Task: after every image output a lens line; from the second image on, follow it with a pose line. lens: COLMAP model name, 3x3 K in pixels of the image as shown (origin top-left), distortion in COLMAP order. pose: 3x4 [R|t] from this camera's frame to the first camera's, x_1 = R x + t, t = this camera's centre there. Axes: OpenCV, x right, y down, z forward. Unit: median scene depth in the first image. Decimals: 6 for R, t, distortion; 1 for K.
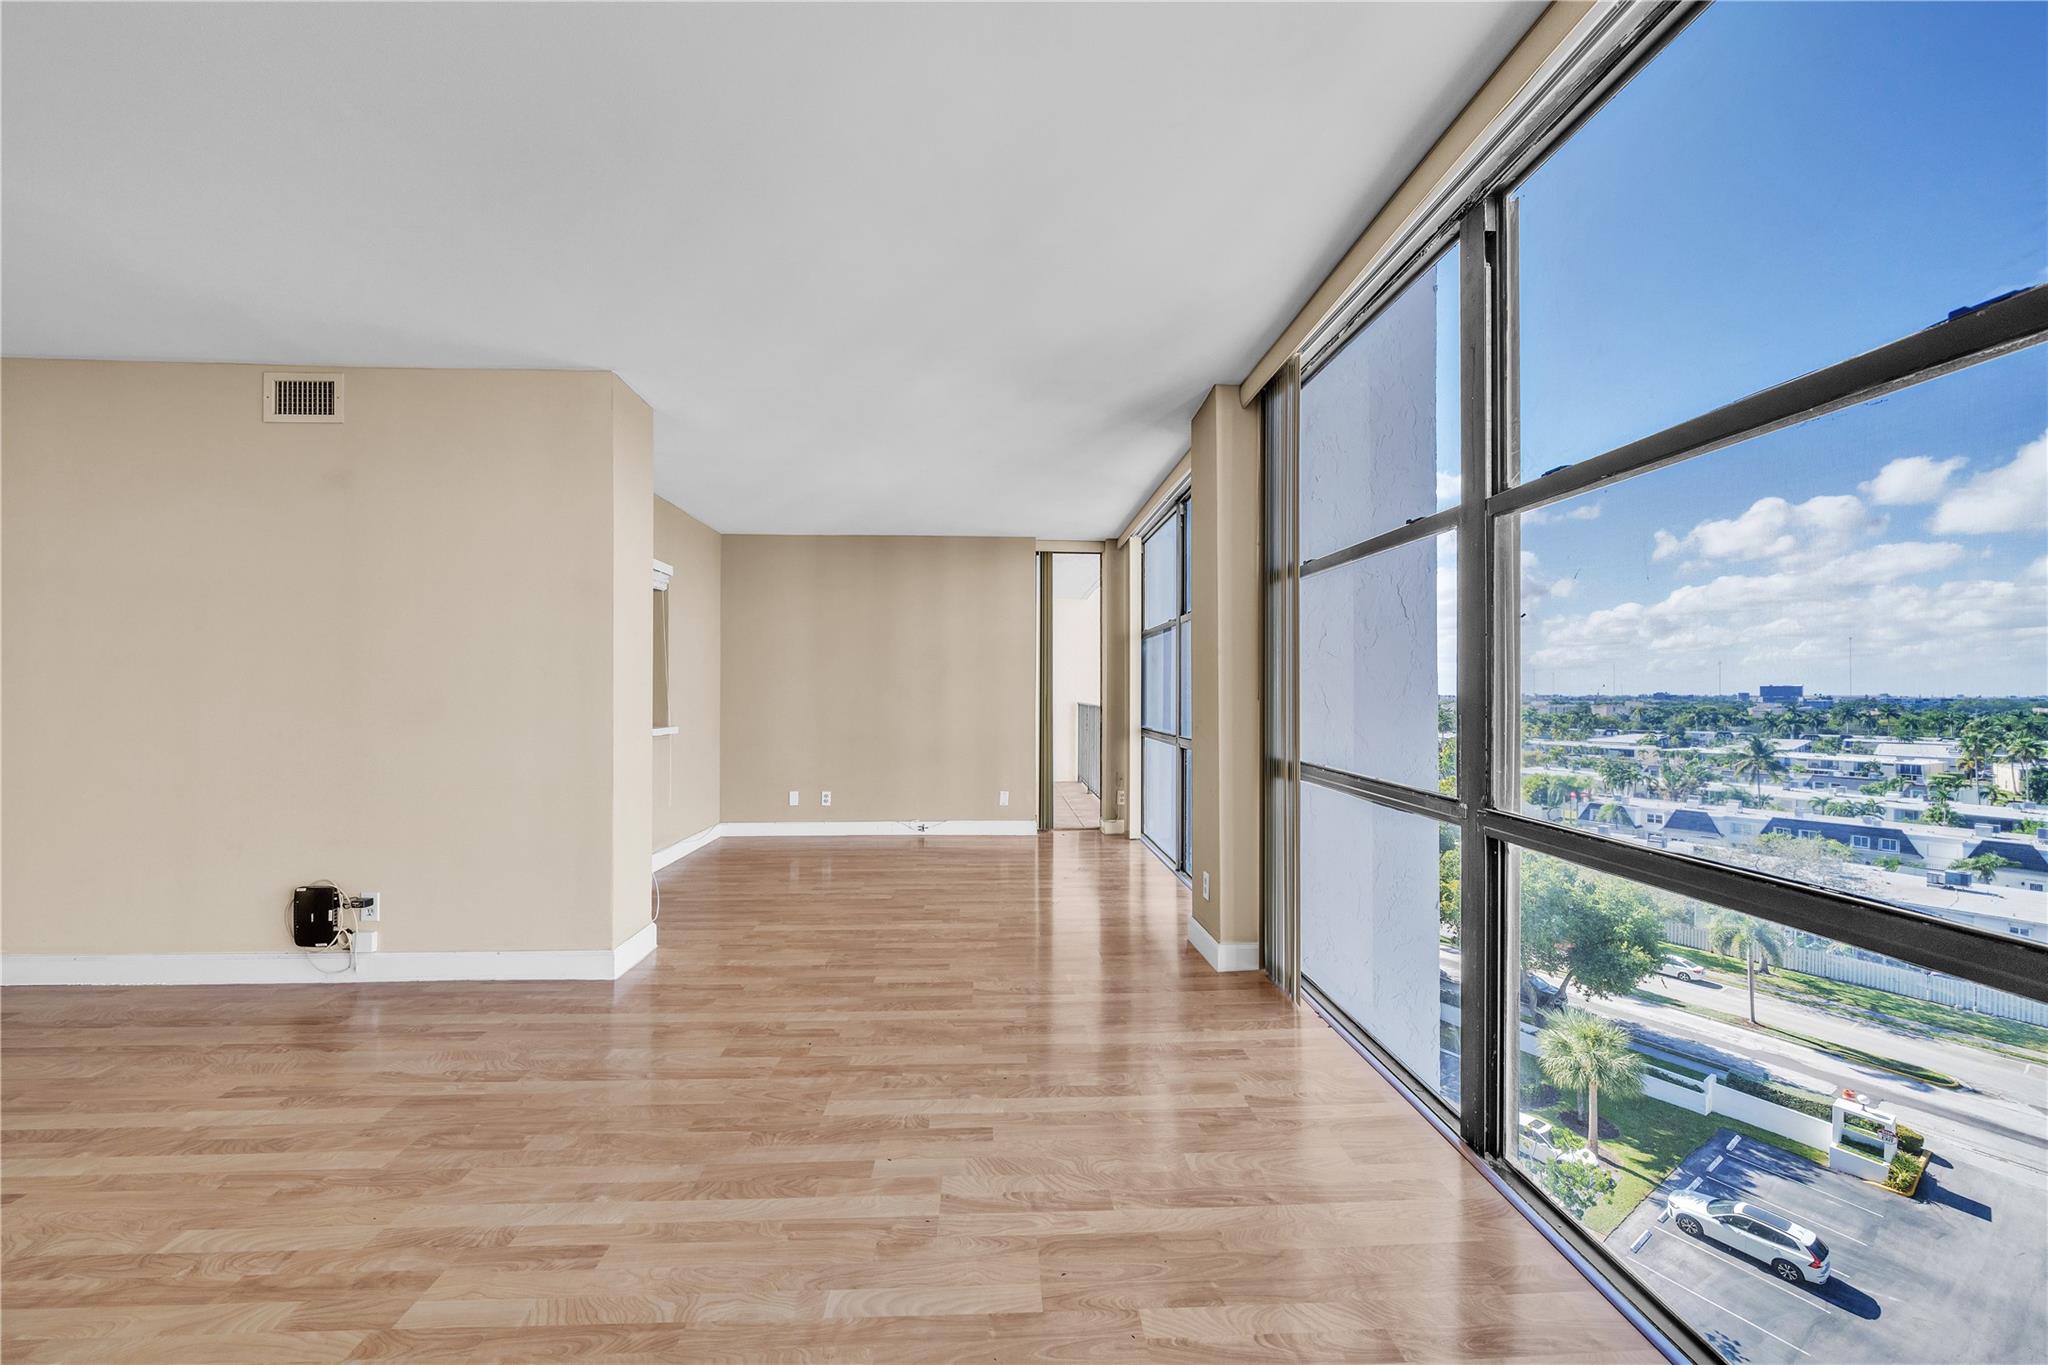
lens RADIAL K [[719.6, 0, 1015.0], [0, 719.6, 690.0], [0, 0, 1]] dist [-0.003229, -0.000377]
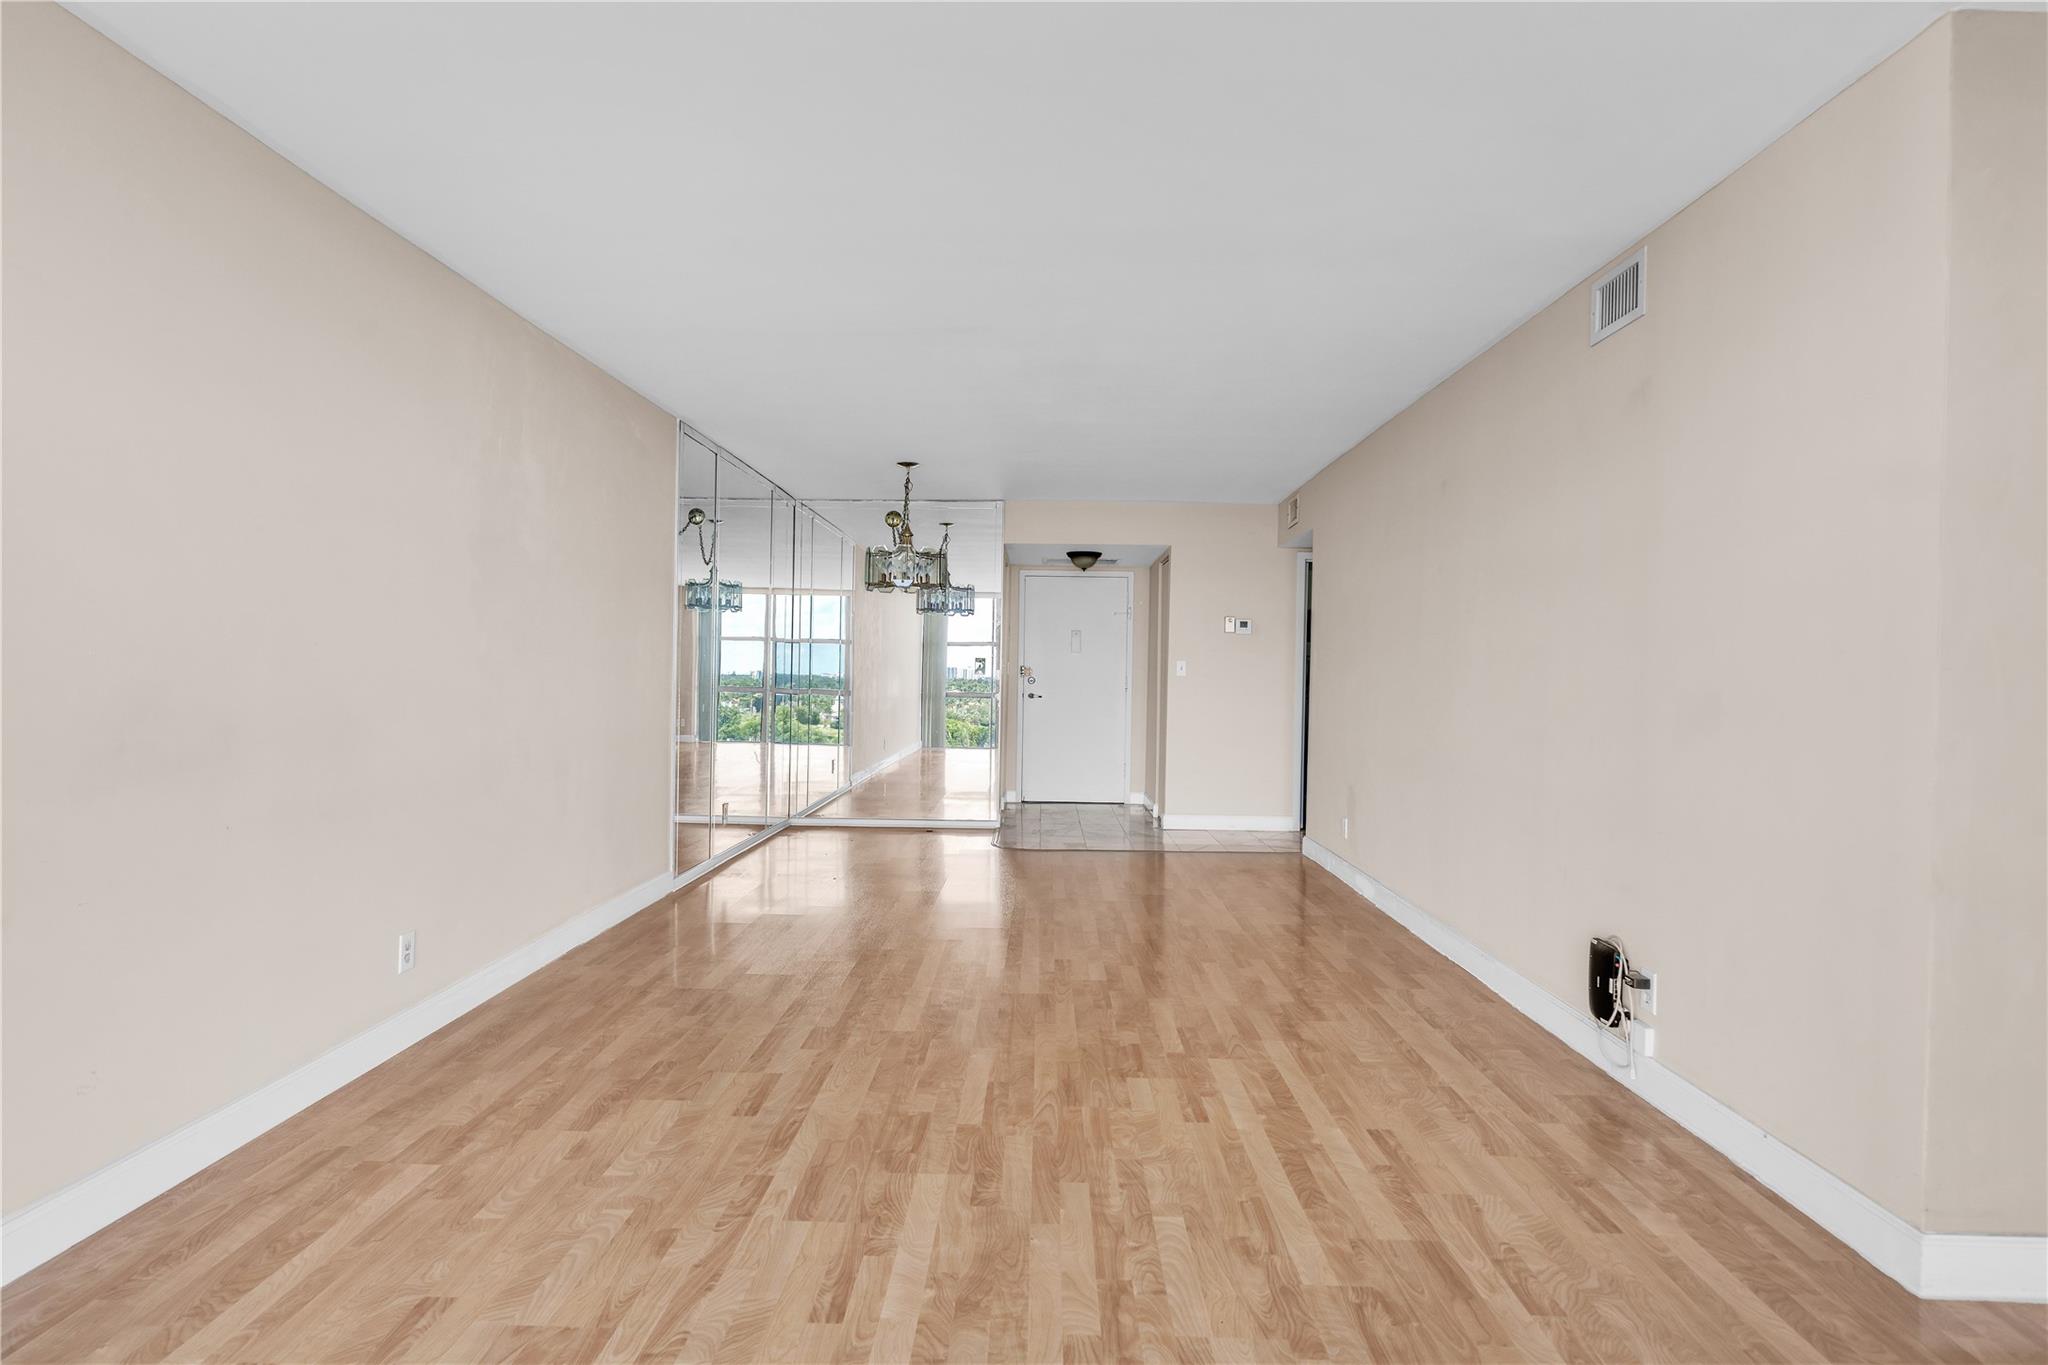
lens RADIAL K [[1061.0, 0, 1014.5], [0, 1061.0, 669.1], [0, 0, 1]] dist [0.002484, 0.000797]
pose [[-0.077530, -0.009523, -0.996945, 0.269235], [-0.004035, 0.999949, -0.009238, 0.000074], [0.996982, 0.003307, -0.077565, 0.661081]]
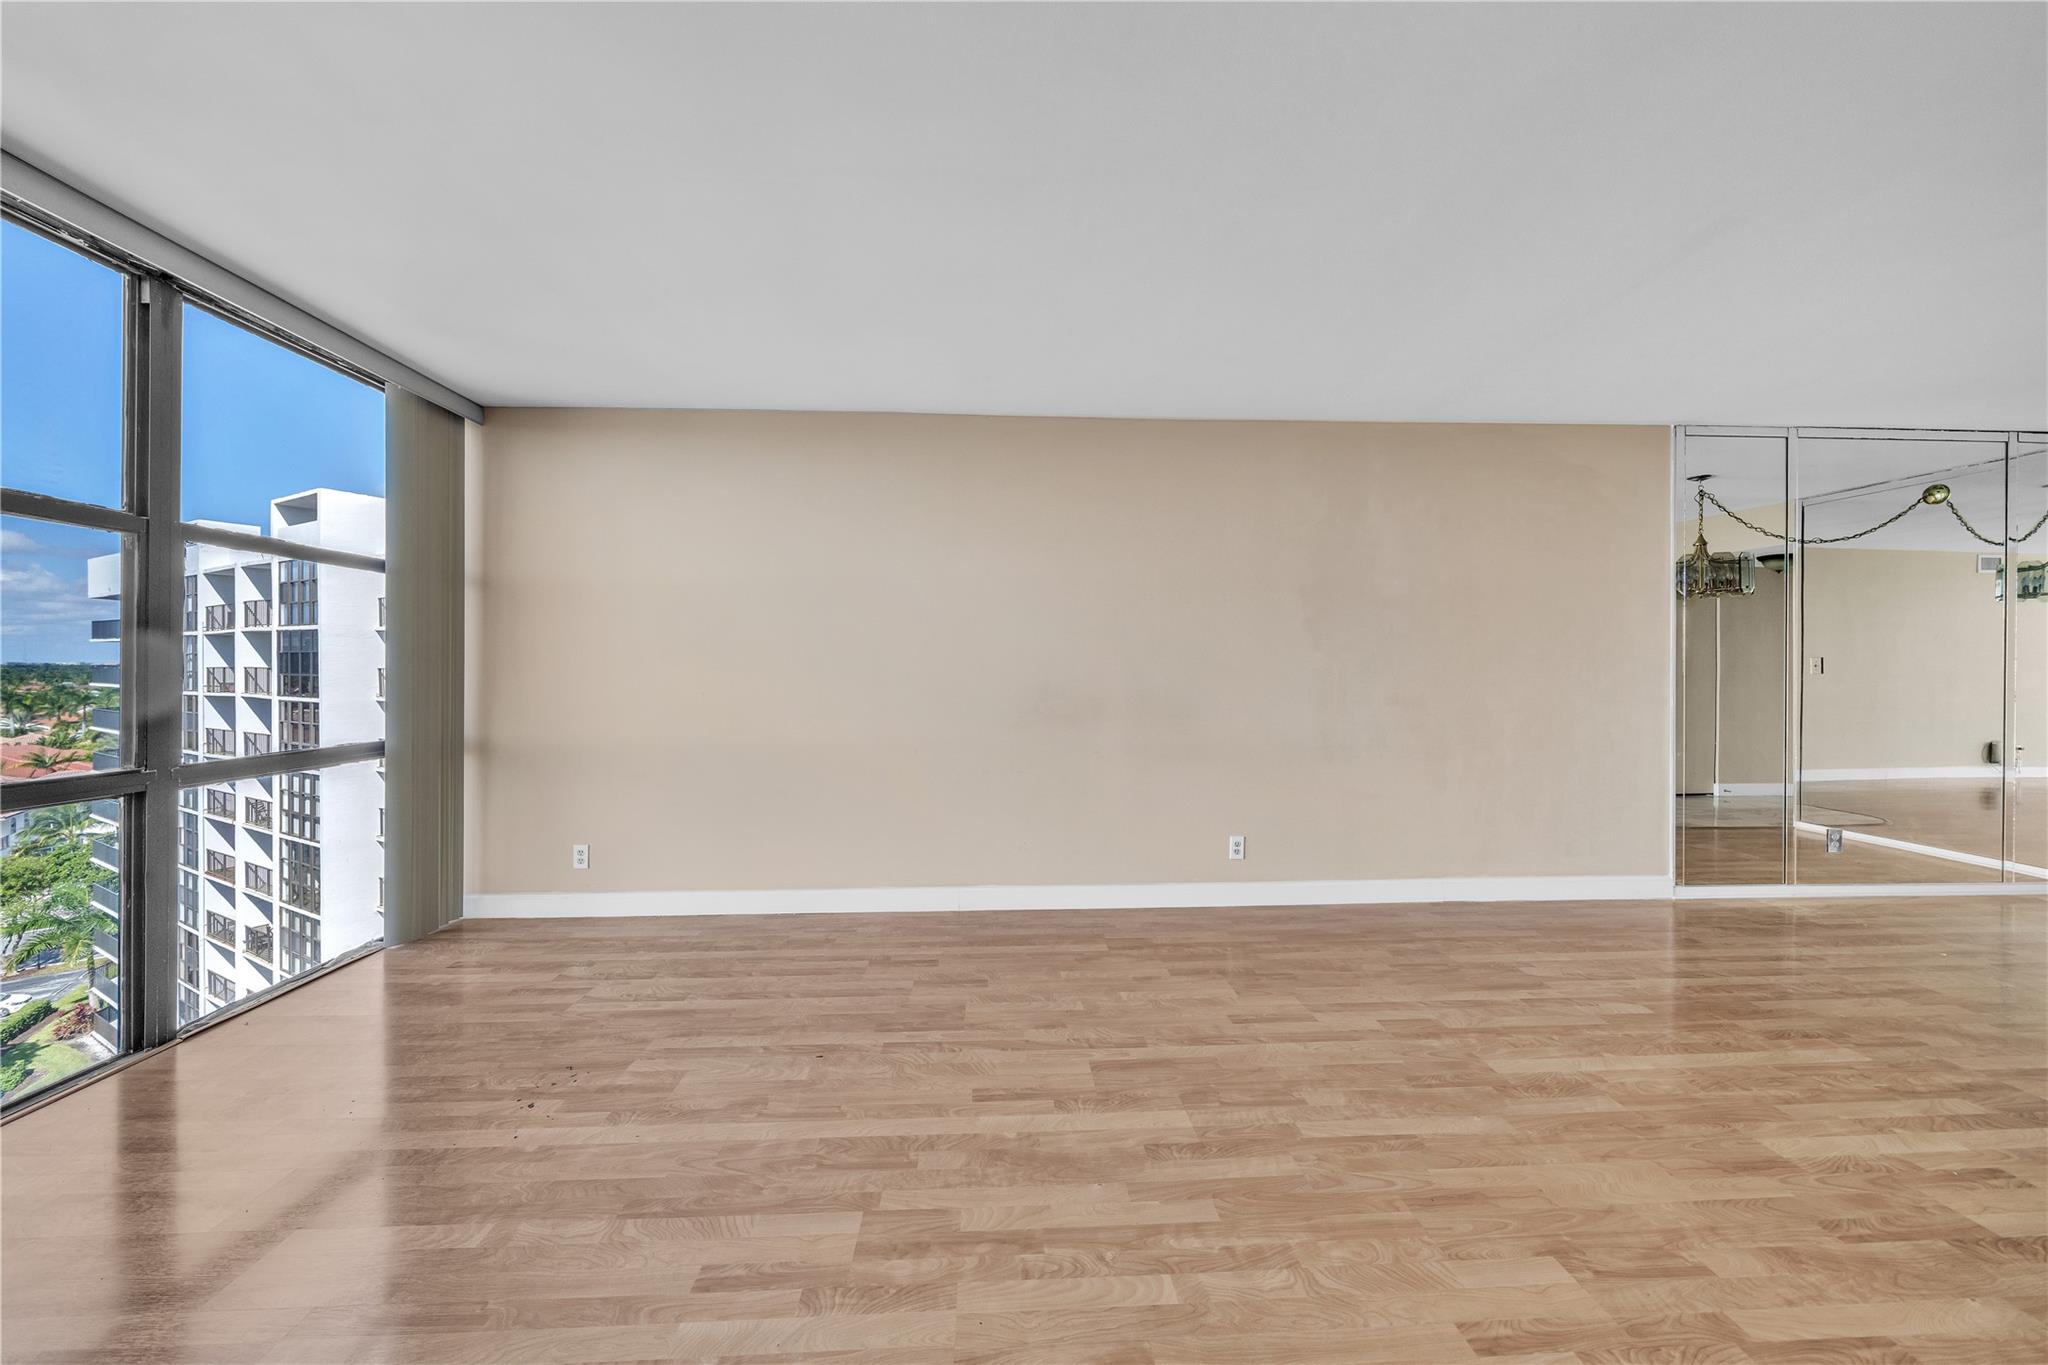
lens RADIAL K [[719.8, 0, 1019.7], [0, 719.8, 677.1], [0, 0, 1]] dist [-0.006825, 0.000106]
pose [[-0.999977, -0.006730, -0.000162, -0.722502], [-0.006730, 0.999976, -0.001885, -0.001438], [0.000174, -0.001884, -0.999998, 1.410216]]
